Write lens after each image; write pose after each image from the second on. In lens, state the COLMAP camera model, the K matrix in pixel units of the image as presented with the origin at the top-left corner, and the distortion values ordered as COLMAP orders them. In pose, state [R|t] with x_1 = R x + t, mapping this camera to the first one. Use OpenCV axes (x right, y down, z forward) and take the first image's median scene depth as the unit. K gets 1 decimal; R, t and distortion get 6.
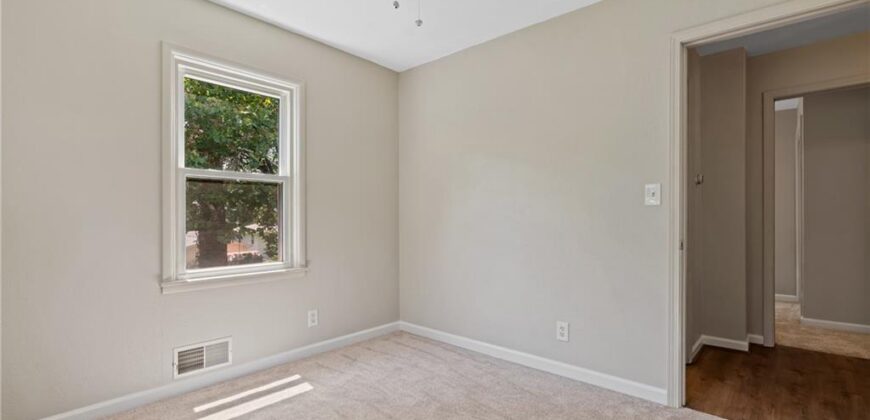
lens RADIAL K [[385.9, 0, 436.6], [0, 385.9, 219.2], [0, 0, 1]] dist [0.001904, 0.001146]
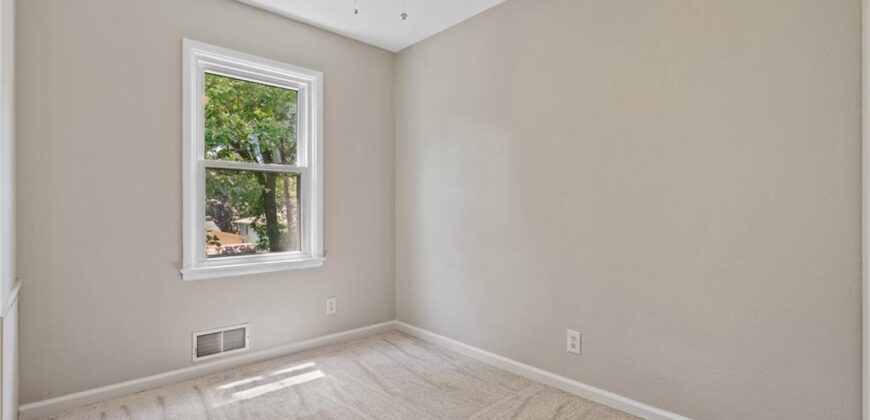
lens RADIAL K [[360.8, 0, 435.0], [0, 360.8, 210.0], [0, 0, 1]] dist [-0.015917, -0.000090]
pose [[0.992301, 0.005444, -0.123726, 0.082138], [-0.004399, 0.999952, 0.008720, -0.008232], [0.123768, -0.008108, 0.992278, 0.116180]]
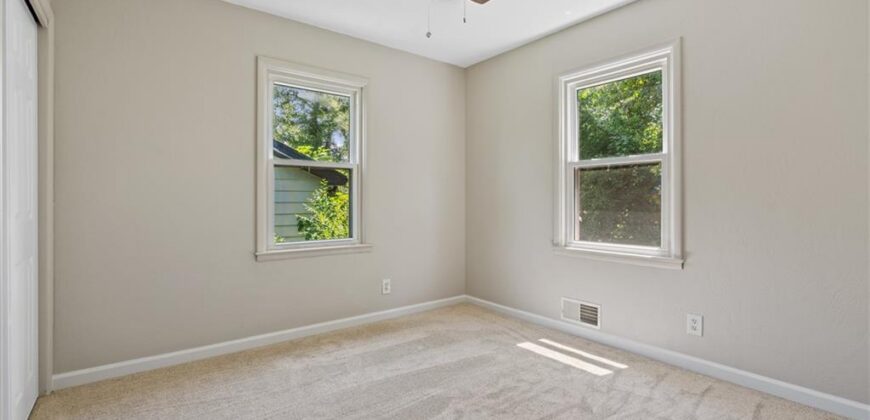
lens RADIAL K [[392.5, 0, 435.7], [0, 392.5, 201.5], [0, 0, 1]] dist [0.000297, 0.000260]
pose [[-0.162580, -0.000878, -0.986695, 0.701992], [-0.008743, 0.999962, 0.000550, 0.005727], [0.986657, 0.008716, -0.162581, 0.738372]]
